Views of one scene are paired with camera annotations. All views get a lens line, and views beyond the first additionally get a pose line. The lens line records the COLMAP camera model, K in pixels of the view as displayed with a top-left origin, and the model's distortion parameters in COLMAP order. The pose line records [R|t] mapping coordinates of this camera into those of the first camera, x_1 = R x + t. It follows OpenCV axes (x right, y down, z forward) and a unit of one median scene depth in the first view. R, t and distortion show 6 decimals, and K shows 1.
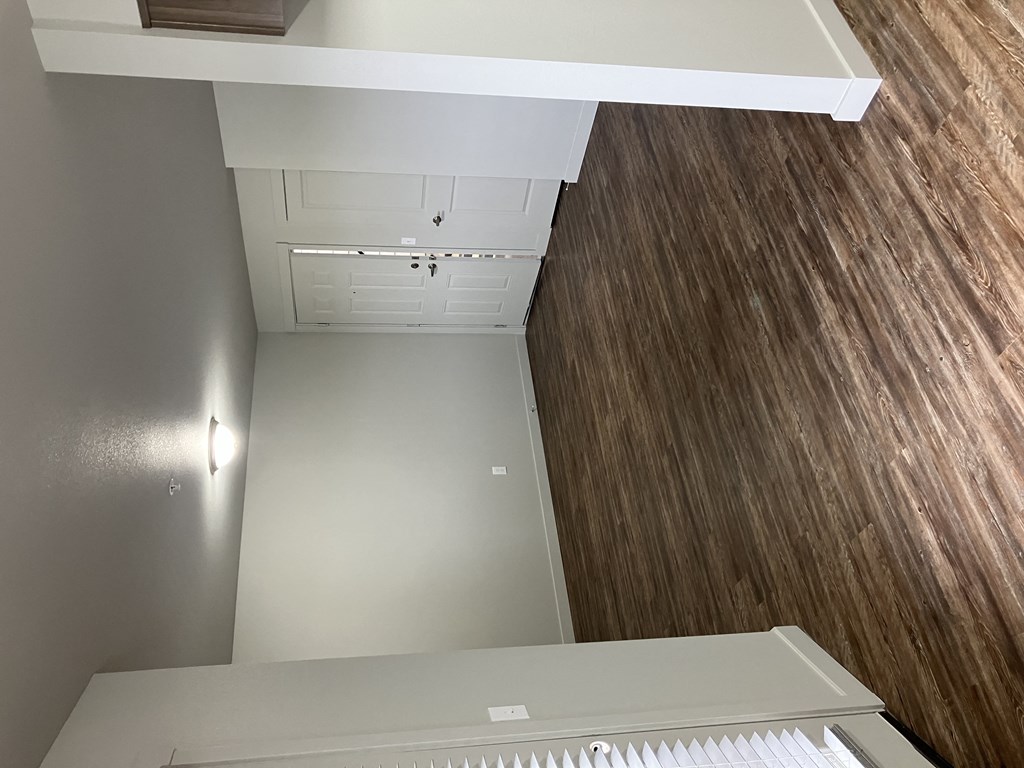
lens RADIAL K [[846.1, 0, 512.0], [0, 846.1, 384.0], [0, 0, 1]] dist [0.009362, 0.006583]
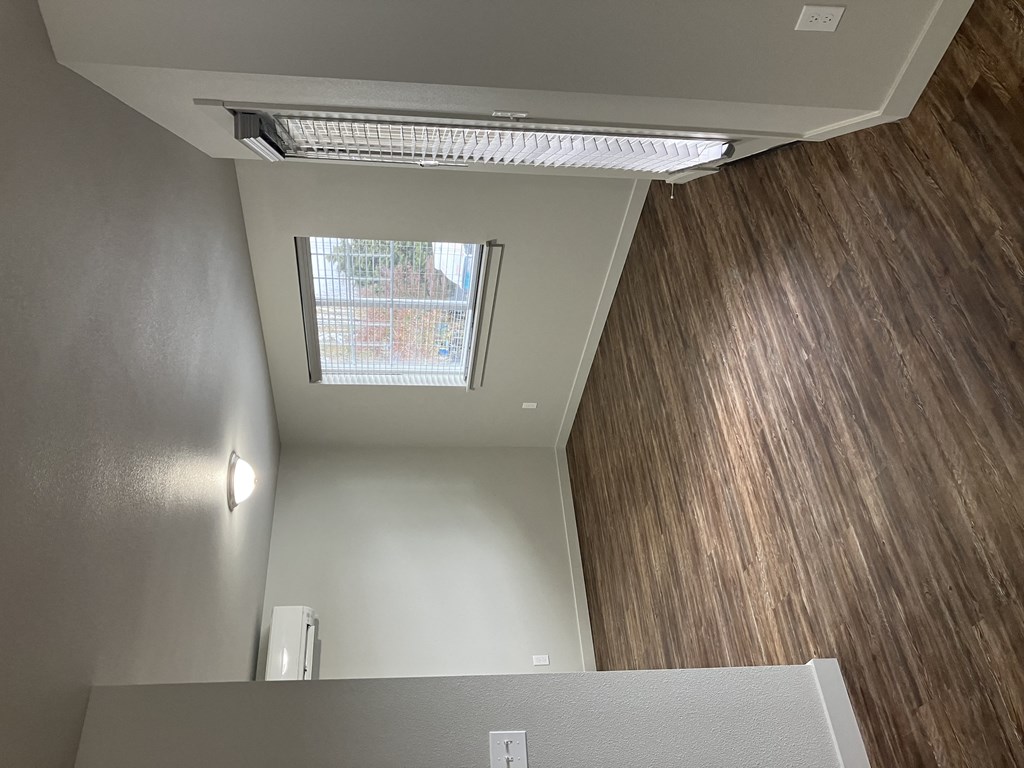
lens RADIAL K [[789.9, 0, 512.0], [0, 789.9, 384.0], [0, 0, 1]] dist [0.005261, 0.000190]
pose [[0.941340, 0.017647, 0.336999, -0.316303], [0.007547, -0.999483, 0.031257, 0.000743], [0.337376, -0.026880, -0.940986, 1.810679]]
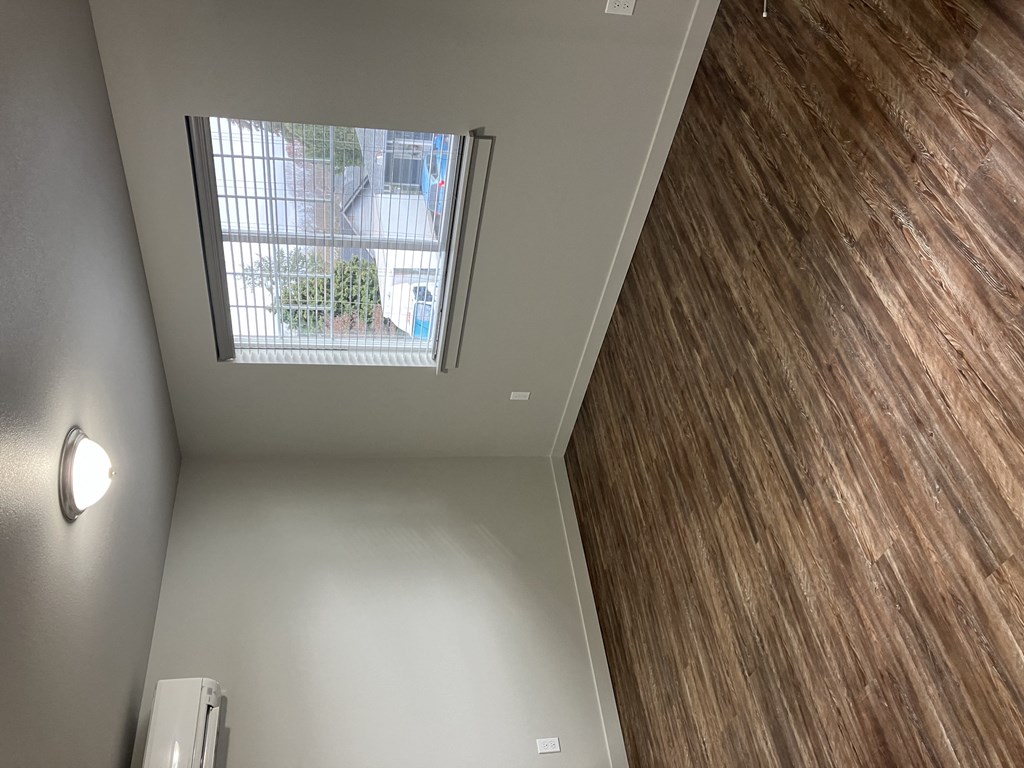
lens RADIAL K [[846.1, 0, 512.0], [0, 846.1, 384.0], [0, 0, 1]] dist [0.009362, 0.006583]
pose [[0.922554, 0.024948, 0.385060, -0.195764], [-0.010707, -0.995868, 0.090175, -0.159368], [0.385719, -0.087314, -0.918476, 1.244355]]
